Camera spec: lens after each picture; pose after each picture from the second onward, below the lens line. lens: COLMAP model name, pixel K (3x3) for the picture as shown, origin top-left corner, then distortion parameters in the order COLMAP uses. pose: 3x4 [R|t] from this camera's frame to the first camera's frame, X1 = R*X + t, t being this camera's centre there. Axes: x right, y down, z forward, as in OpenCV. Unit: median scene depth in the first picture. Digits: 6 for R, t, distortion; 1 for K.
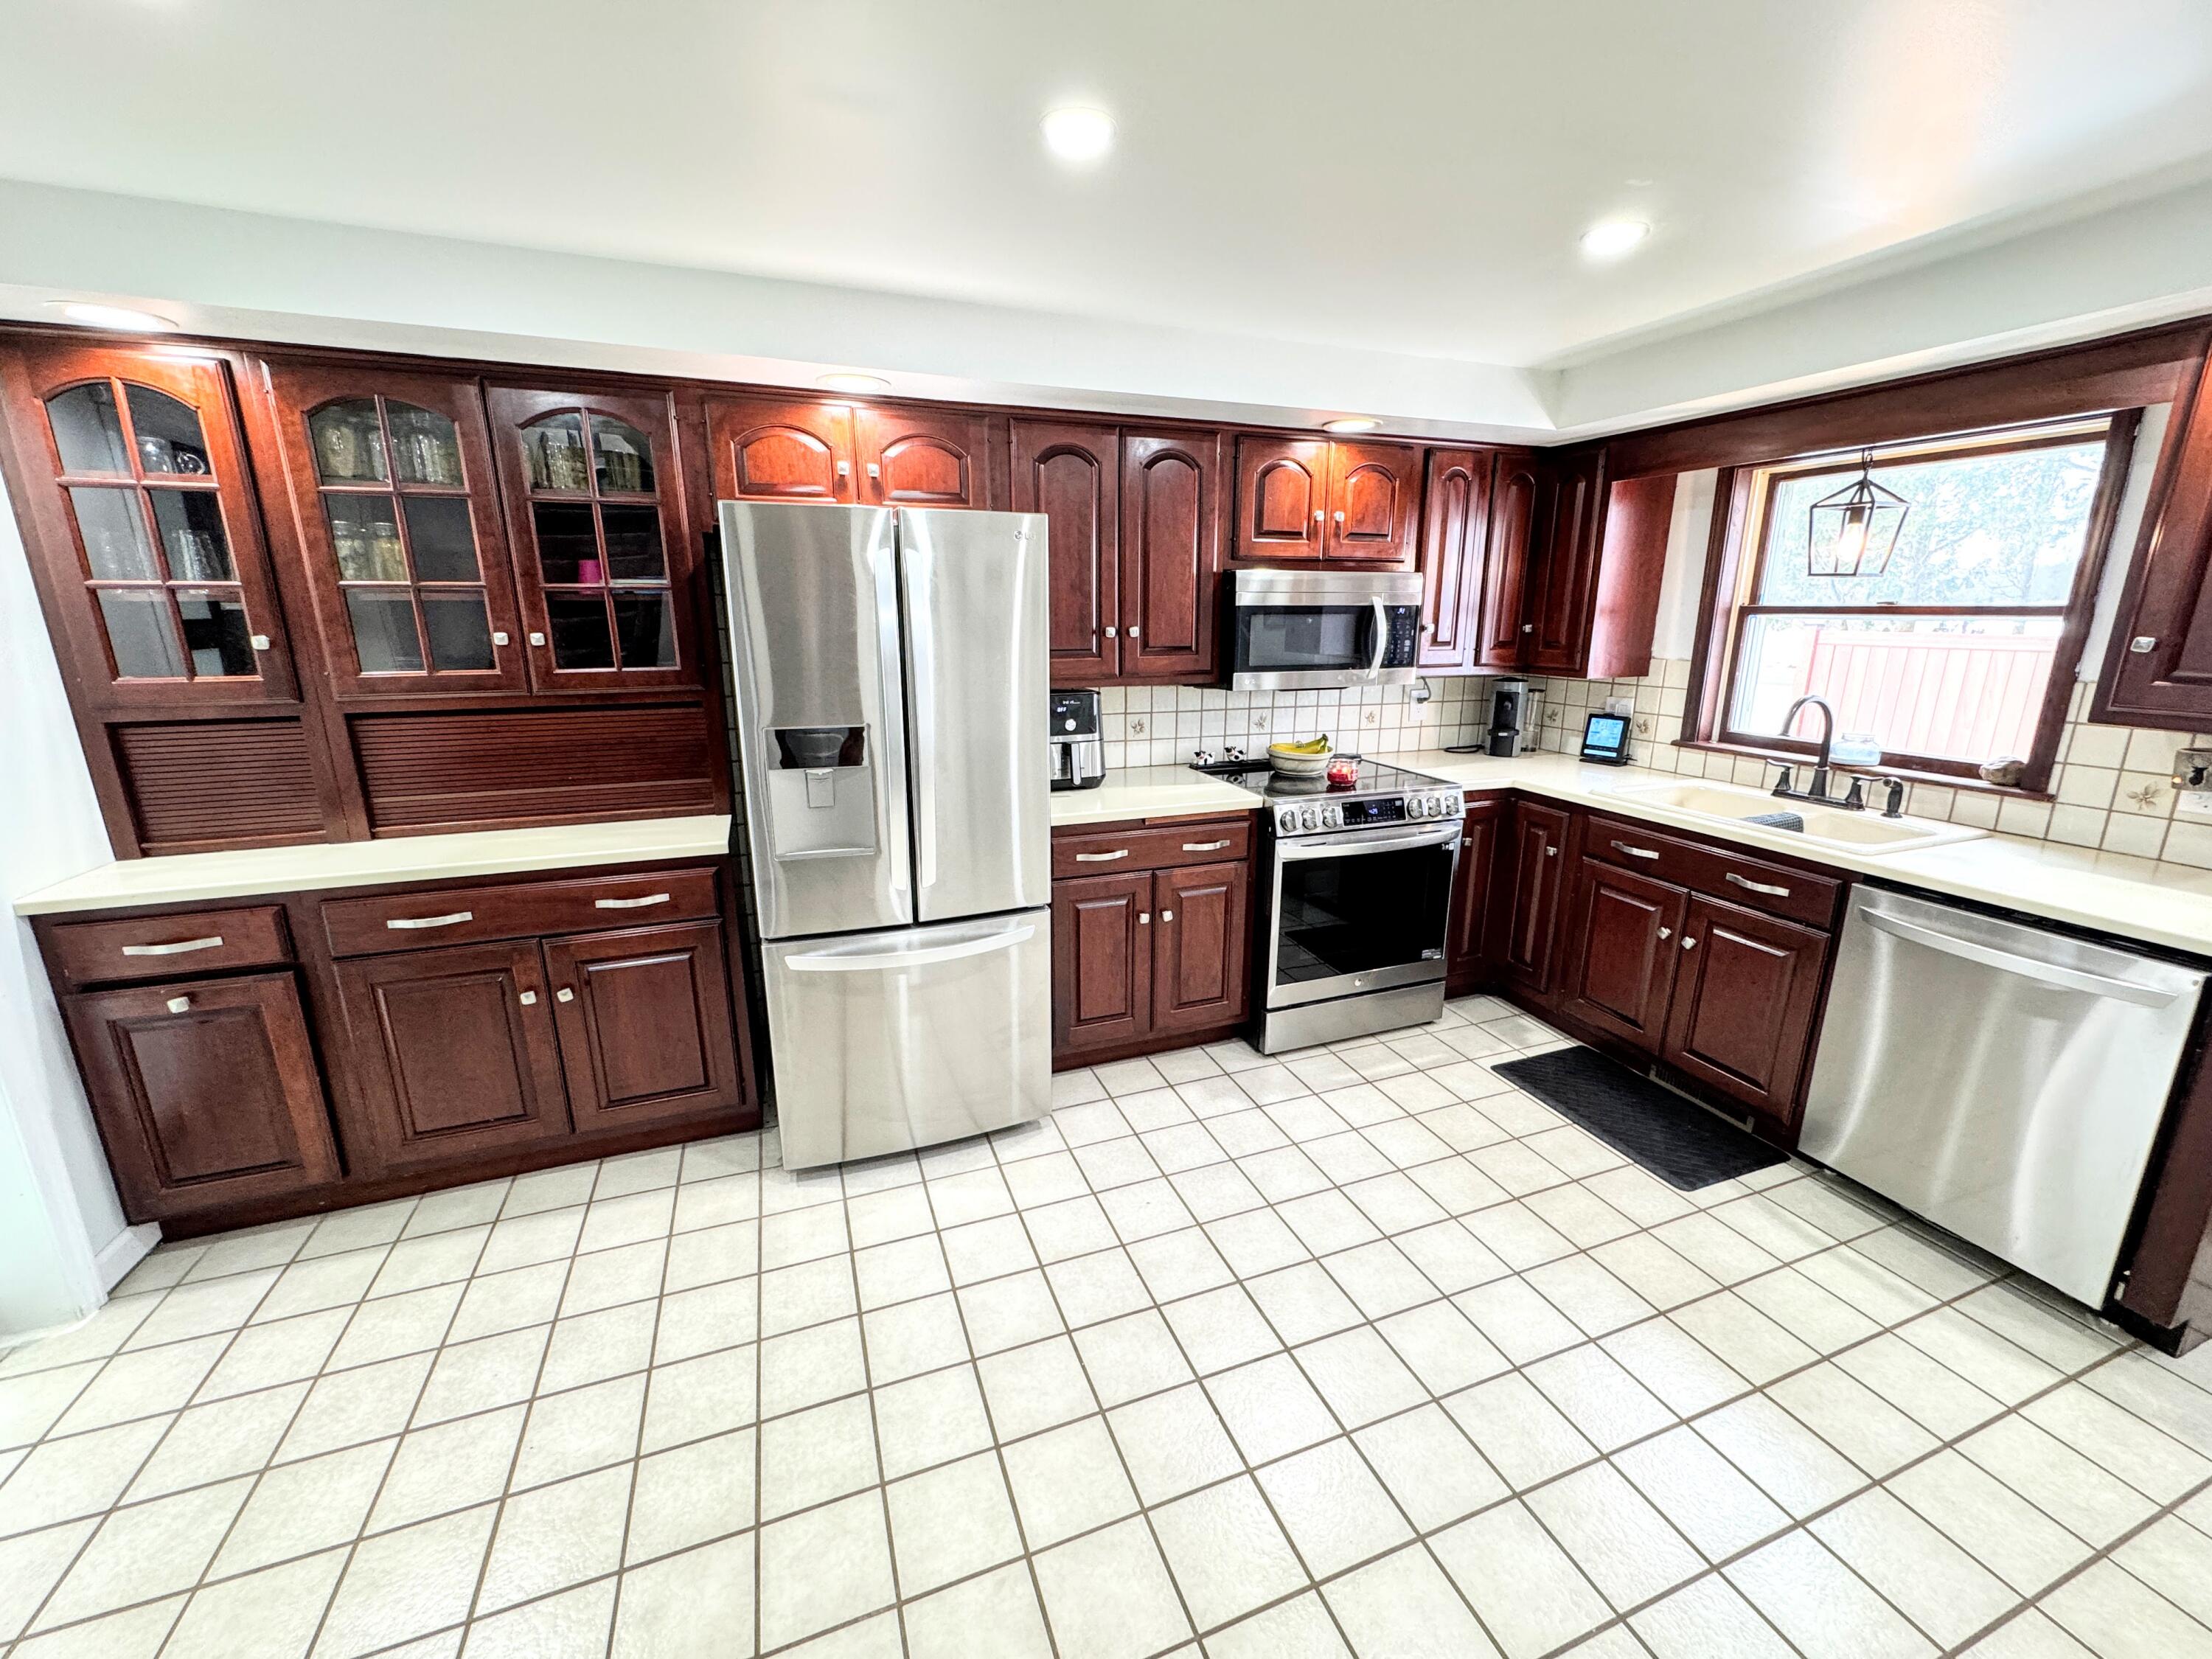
lens RADIAL K [[885.1, 0, 1107.1], [0, 885.1, 829.2], [0, 0, 1]] dist [0.000335, -0.000221]
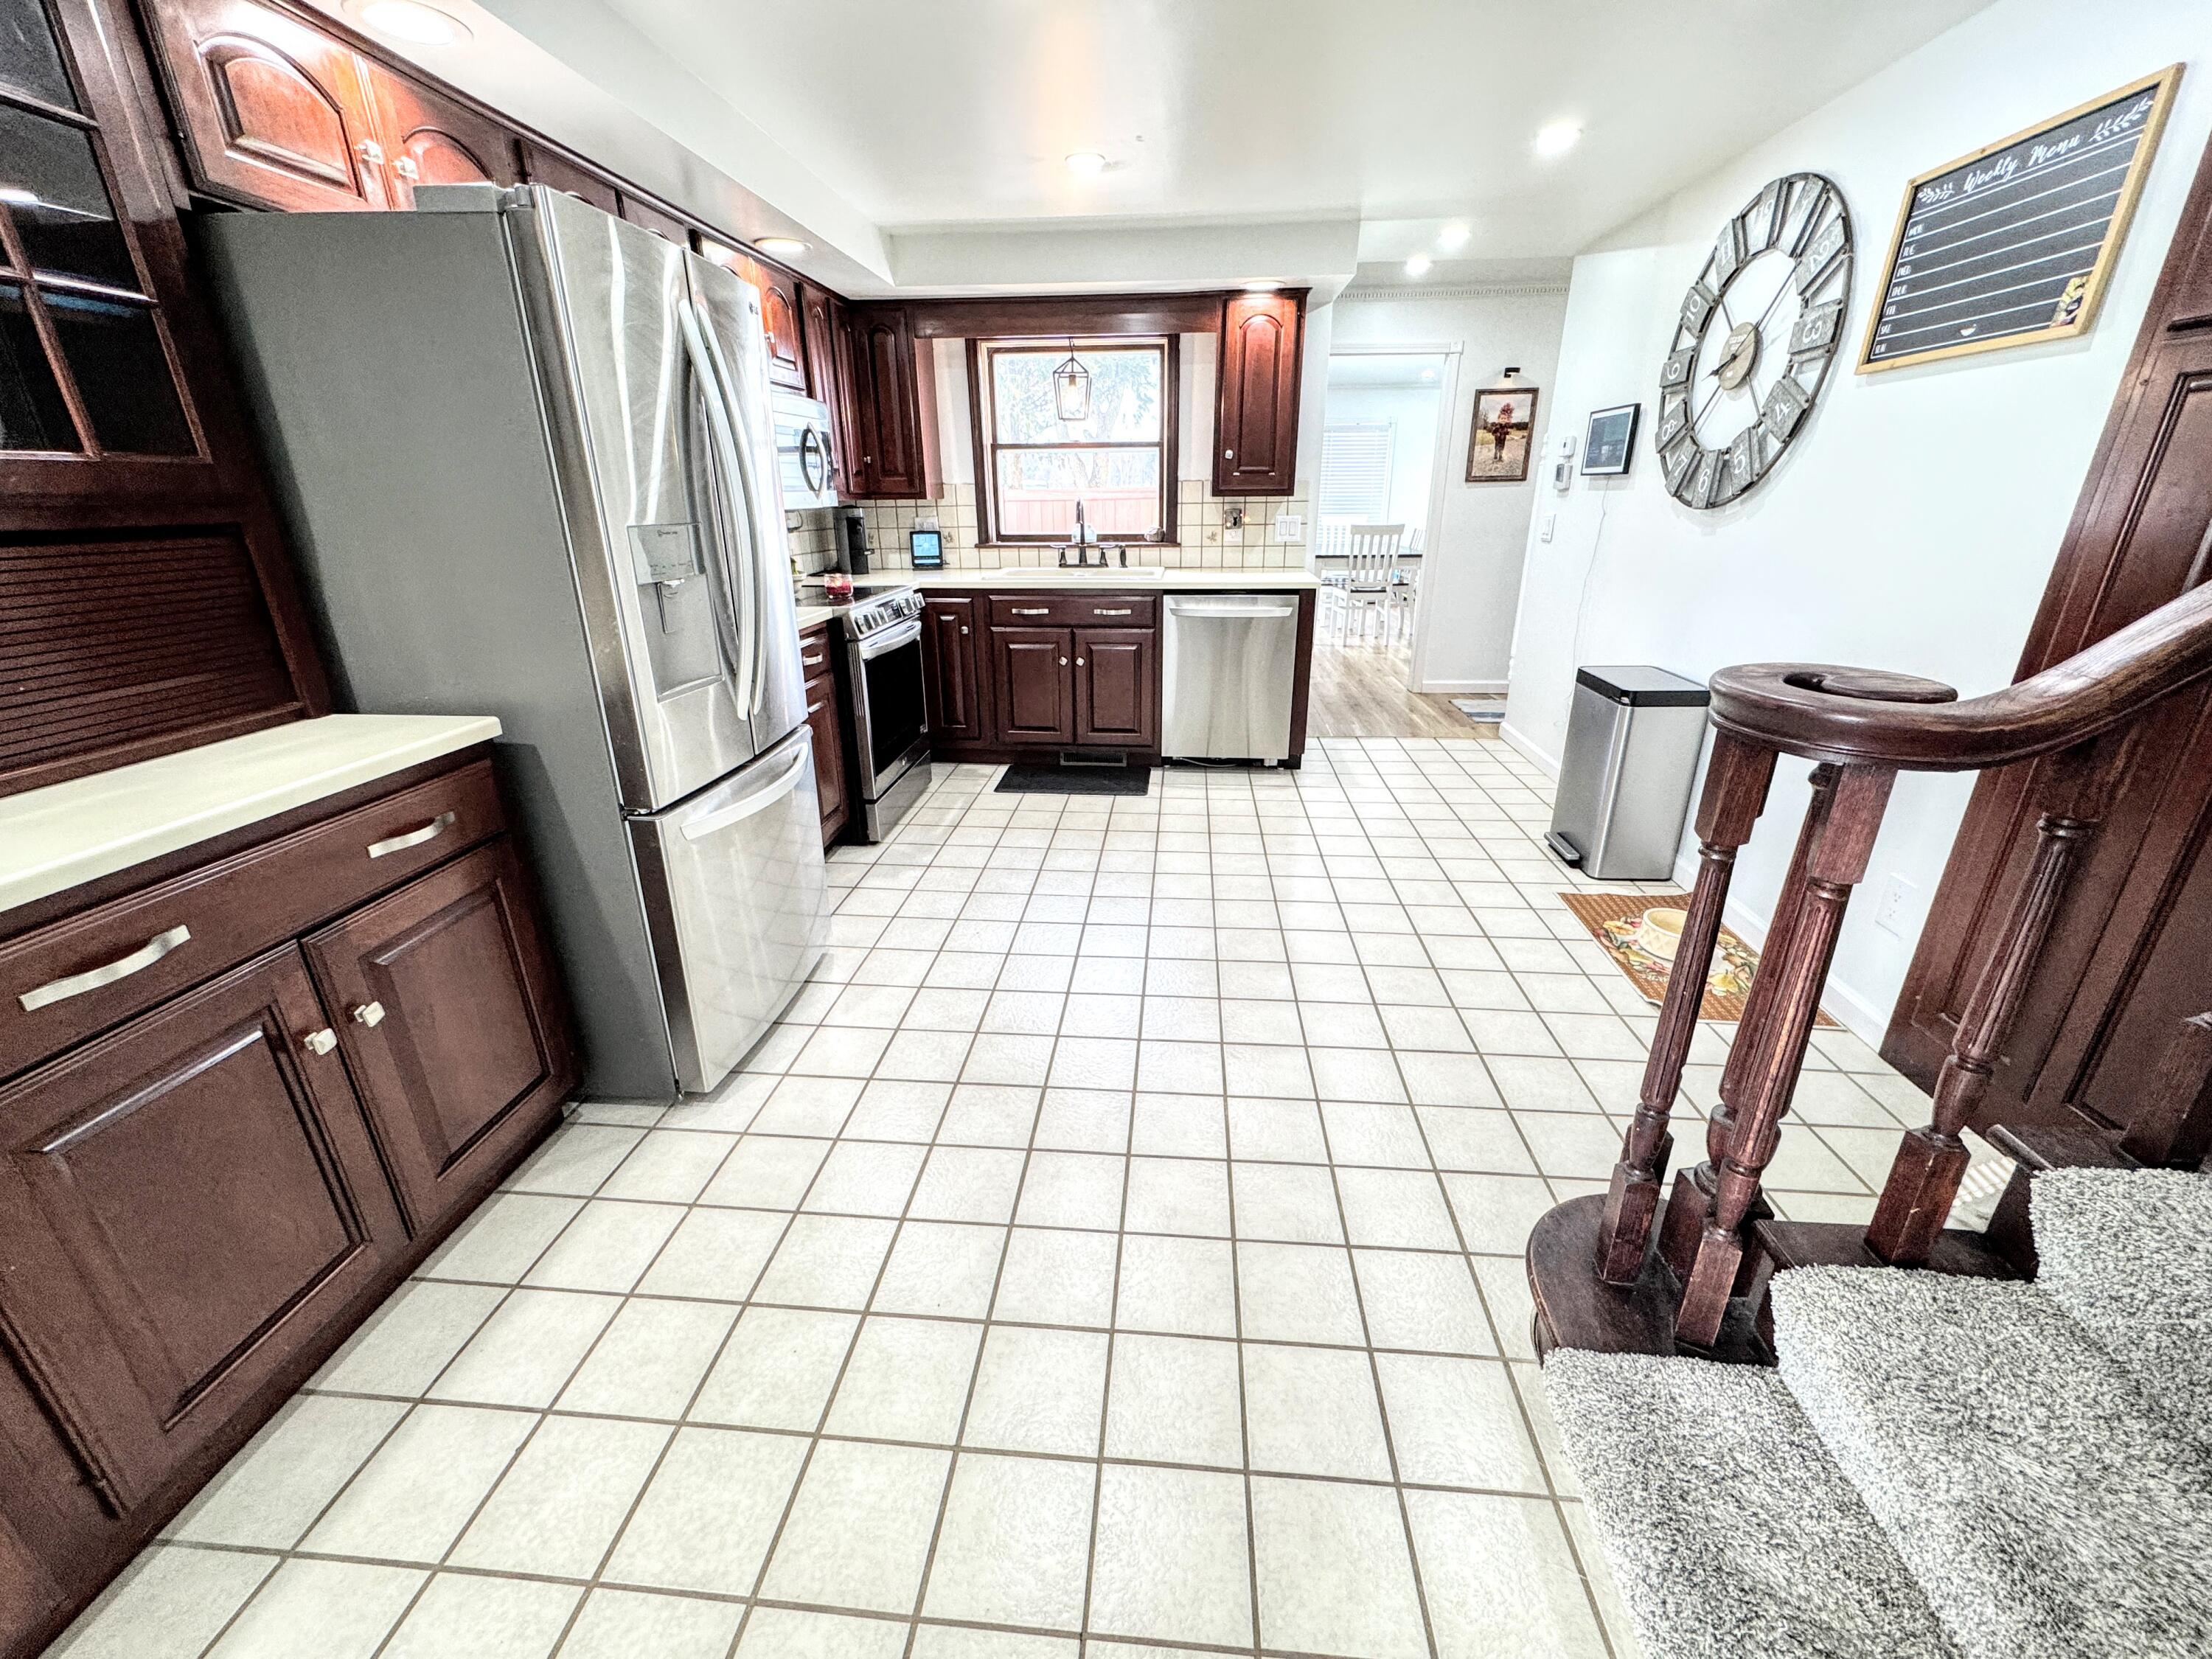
lens RADIAL K [[885.1, 0, 1112.7], [0, 885.1, 825.1], [0, 0, 1]] dist [0.000335, -0.000221]
pose [[0.429195, -0.324239, 0.843007, -0.729859], [0.228662, 0.941944, 0.245875, 0.029060], [-0.873788, 0.087235, 0.478419, 0.223959]]
